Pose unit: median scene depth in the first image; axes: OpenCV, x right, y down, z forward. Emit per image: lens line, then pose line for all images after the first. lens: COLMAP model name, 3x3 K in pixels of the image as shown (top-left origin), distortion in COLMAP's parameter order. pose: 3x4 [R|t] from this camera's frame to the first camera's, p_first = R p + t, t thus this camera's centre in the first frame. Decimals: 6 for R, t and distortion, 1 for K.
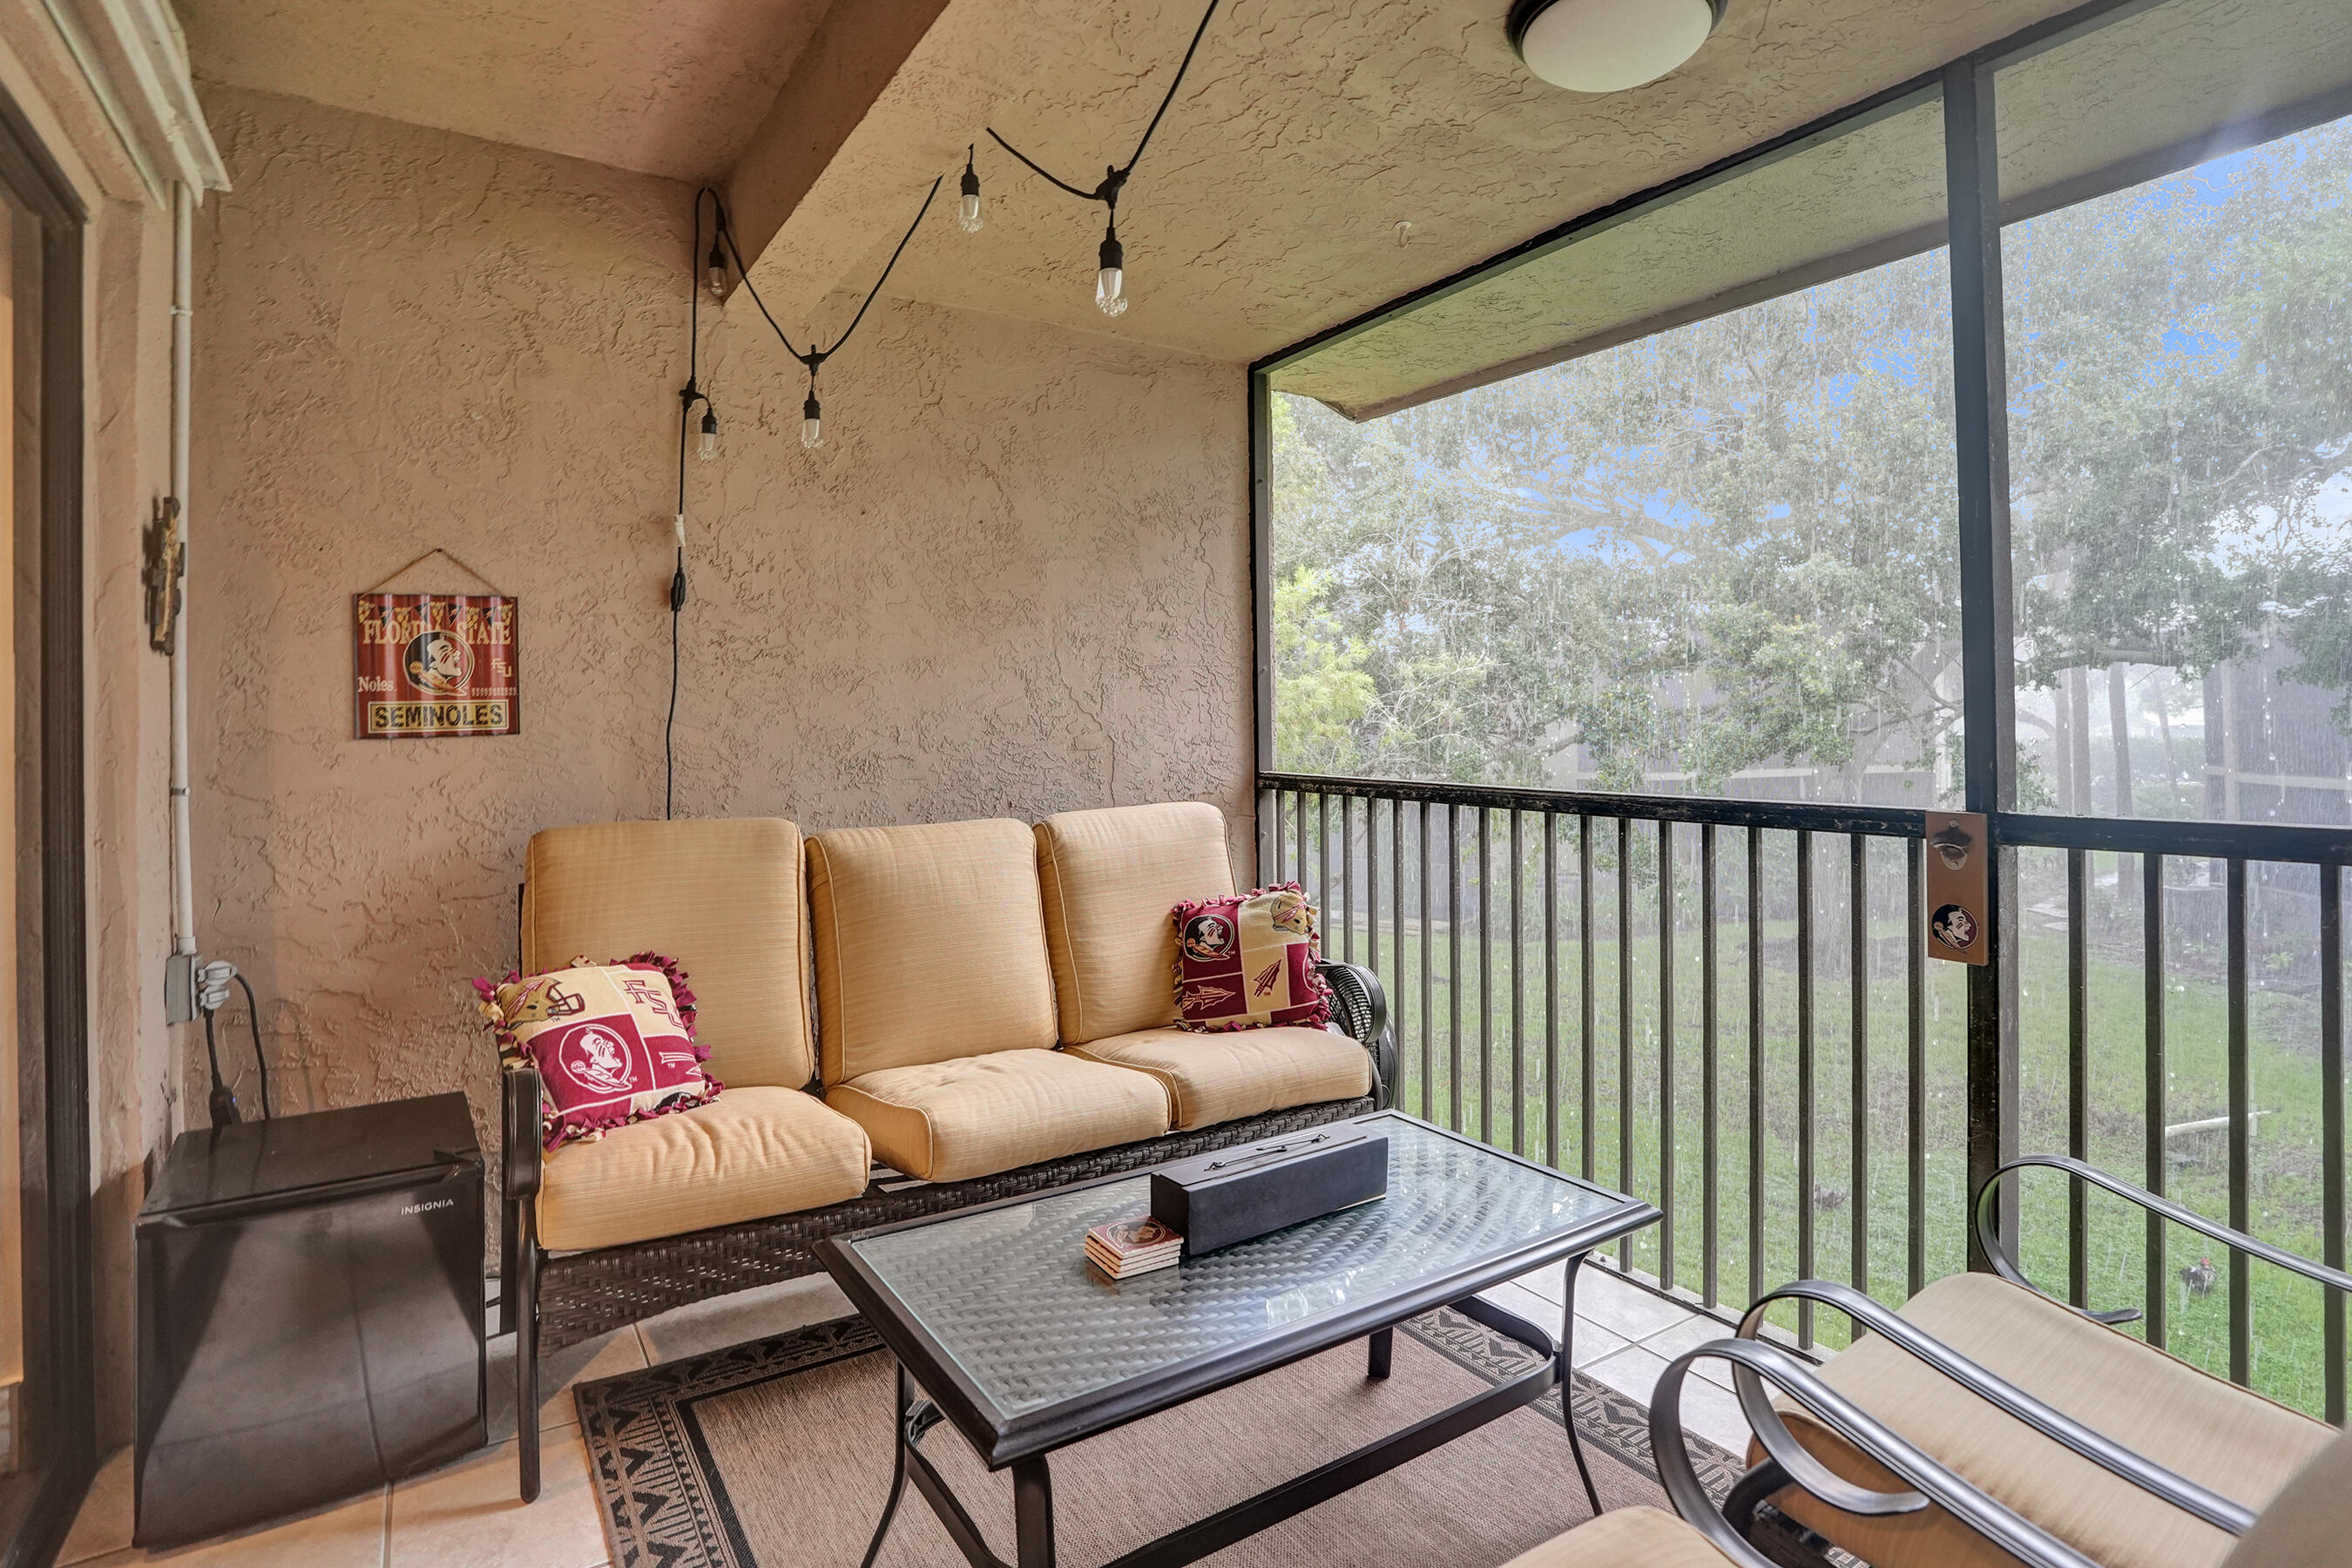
lens RADIAL K [[1183.8, 0, 1163.8], [0, 1183.8, 707.4], [0, 0, 1]] dist [-0.044323, 0.002063]
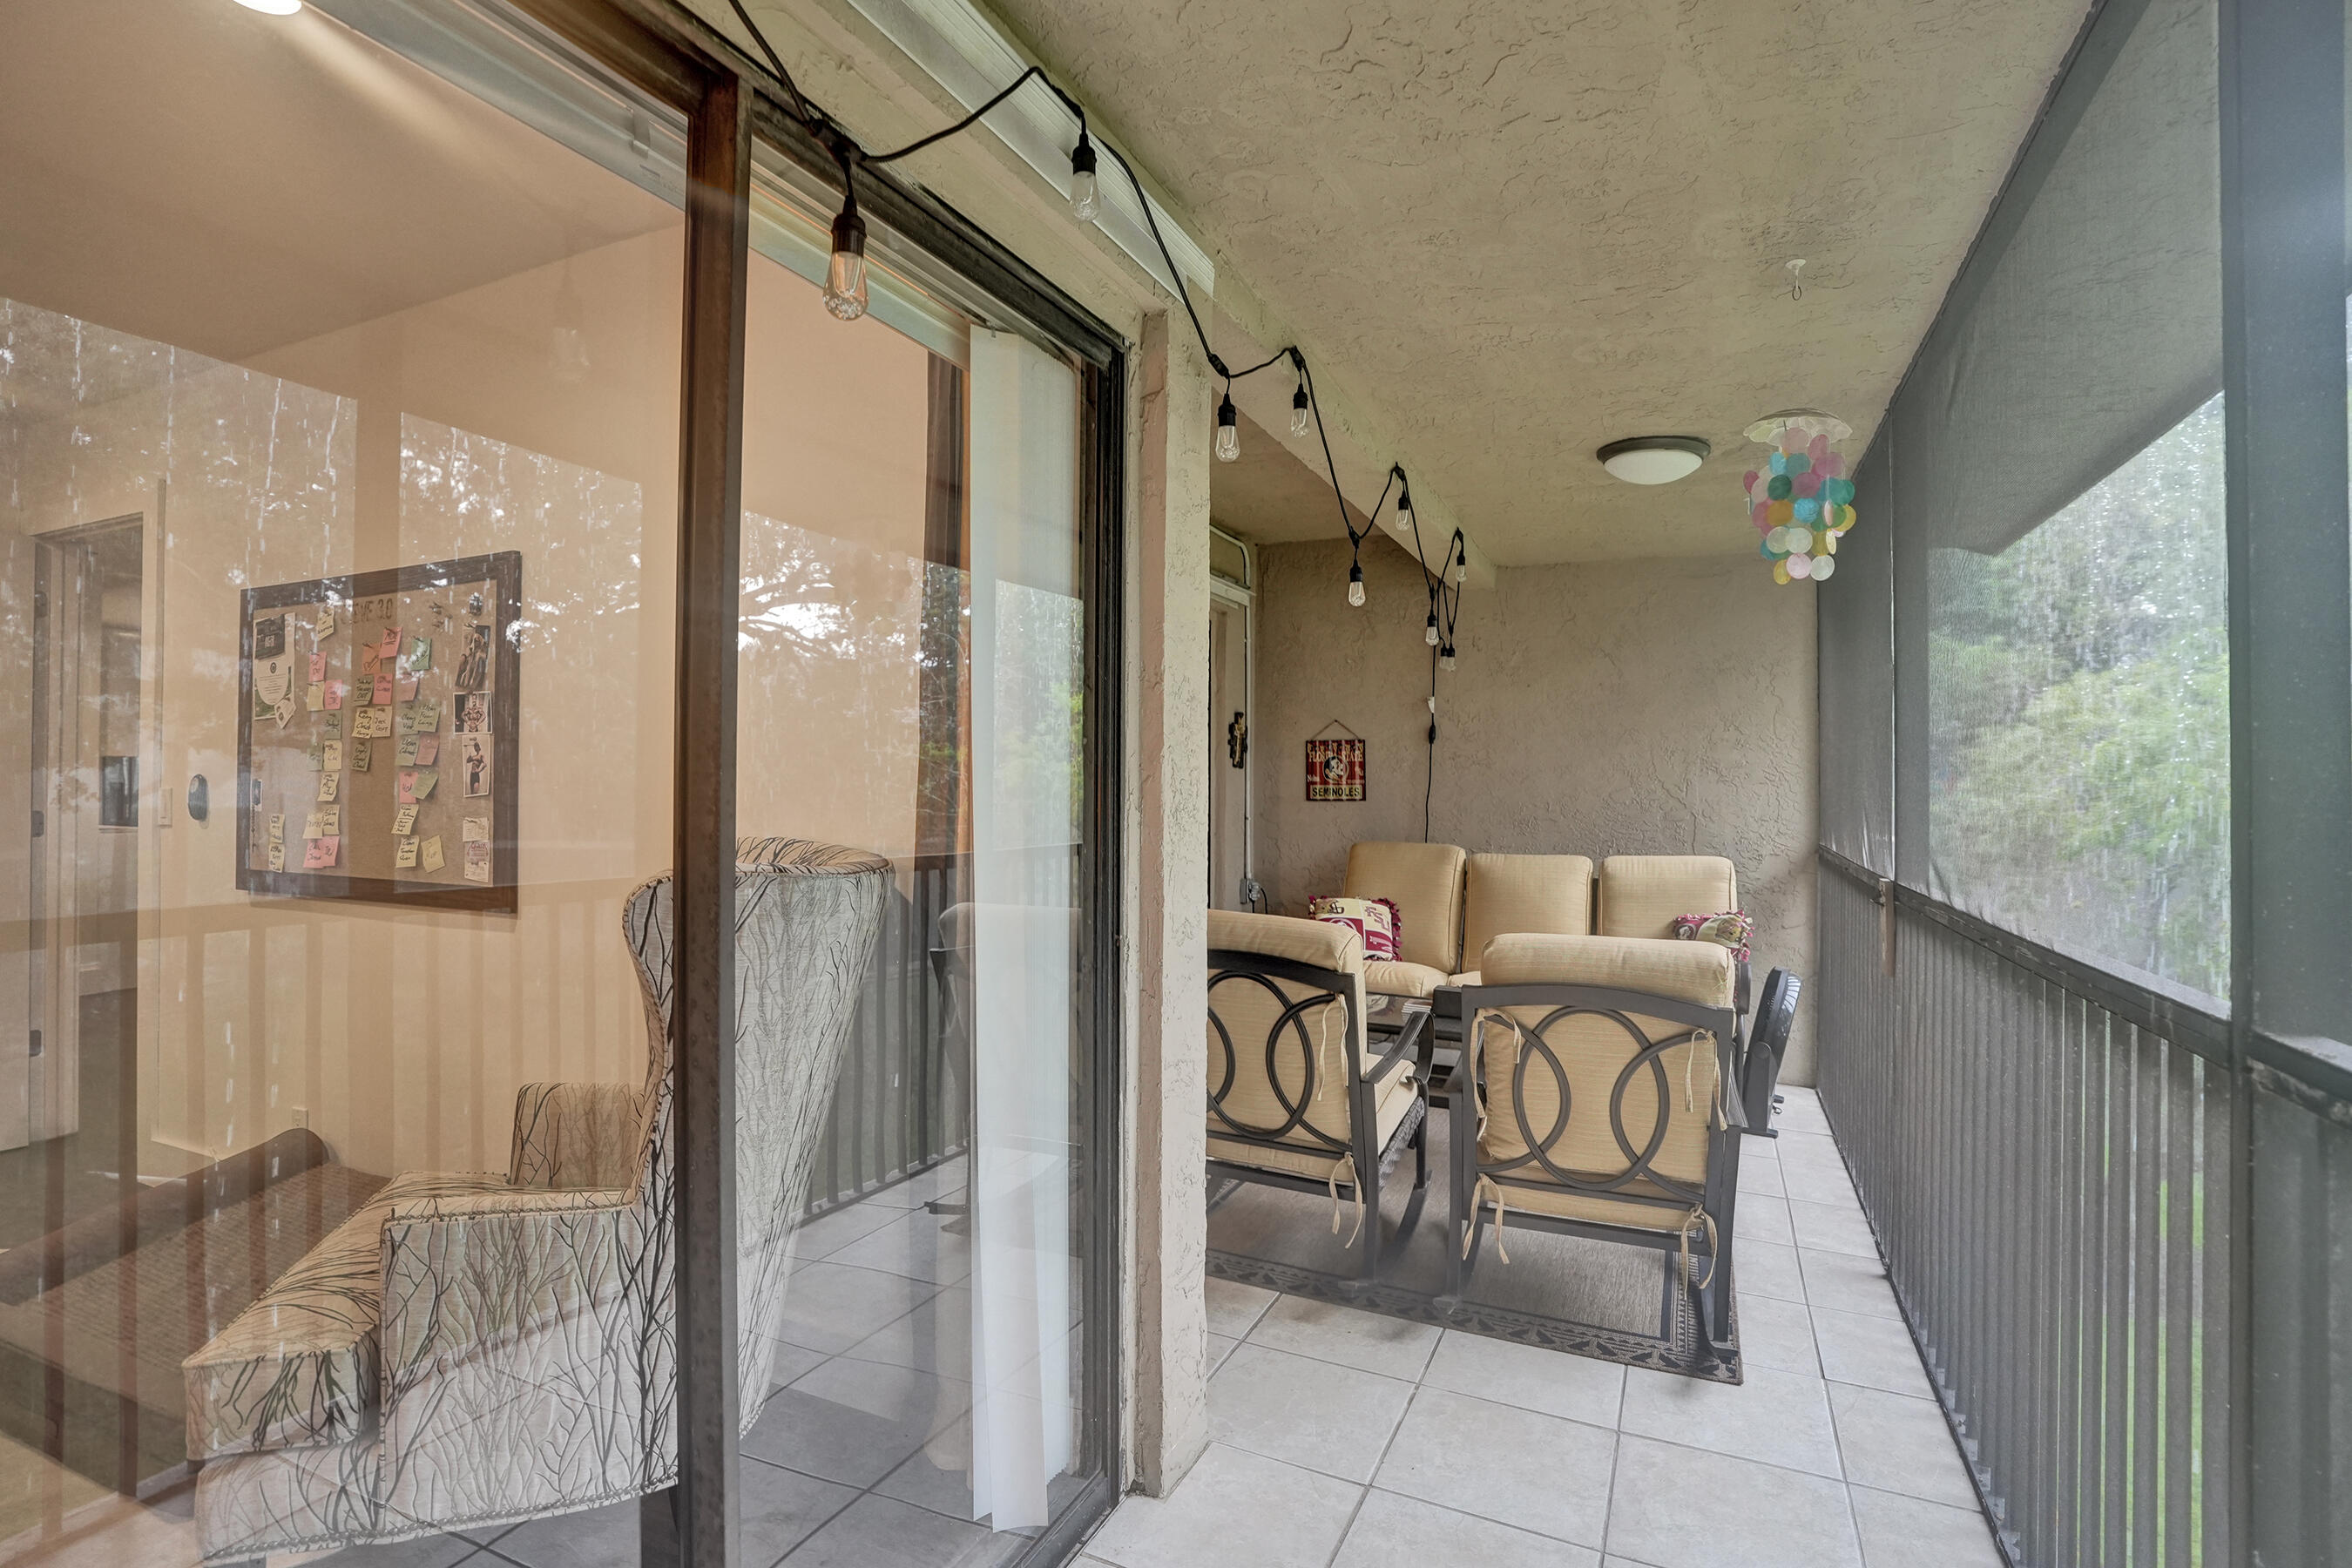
lens RADIAL K [[1129.9, 0, 1169.9], [0, 1129.9, 772.6], [0, 0, 1]] dist [-0.068224, 0.023037]
pose [[0.545169, 0.013665, -0.838215, 0.947799], [-0.004802, 0.999902, 0.013177, -0.051879], [0.838312, -0.003159, 0.545181, -0.446795]]
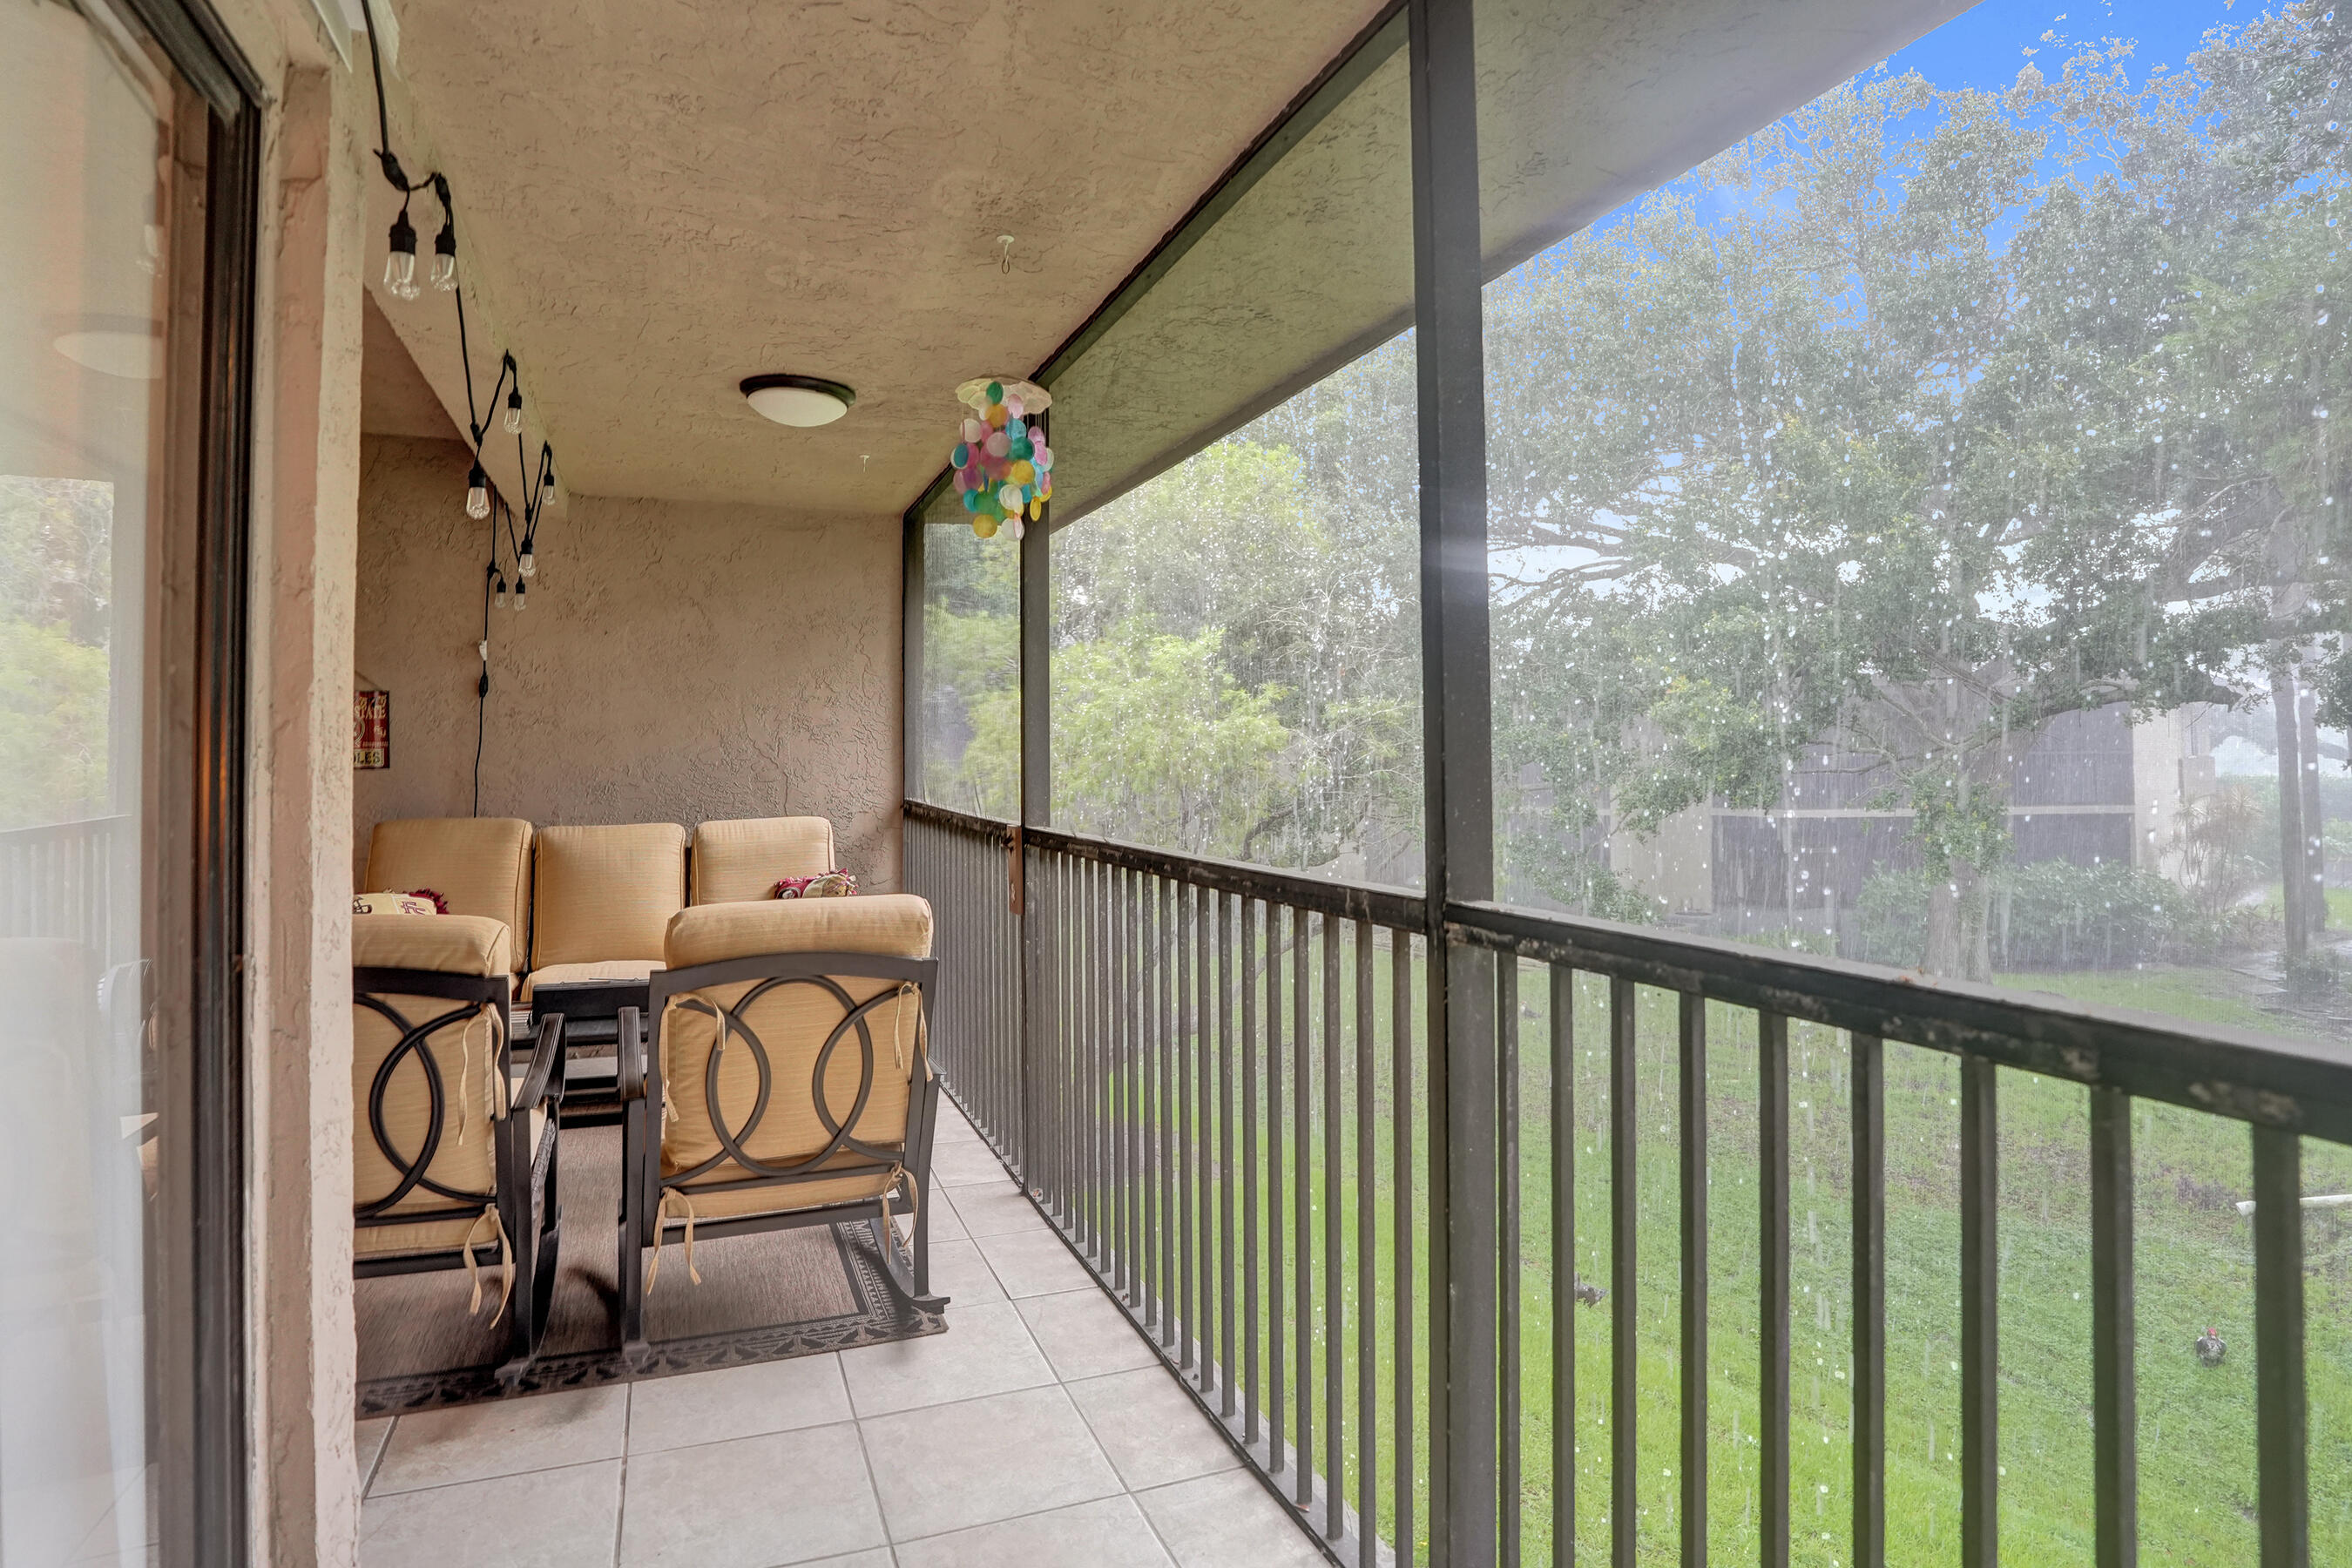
lens RADIAL K [[1217.3, 0, 1164.1], [0, 1217.3, 718.8], [0, 0, 1]] dist [-0.046749, 0.009508]
pose [[0.982170, 0.005759, -0.187909, 0.841274], [-0.007281, 0.999946, -0.007411, -0.042353], [0.187856, 0.008647, 0.982158, -0.501590]]
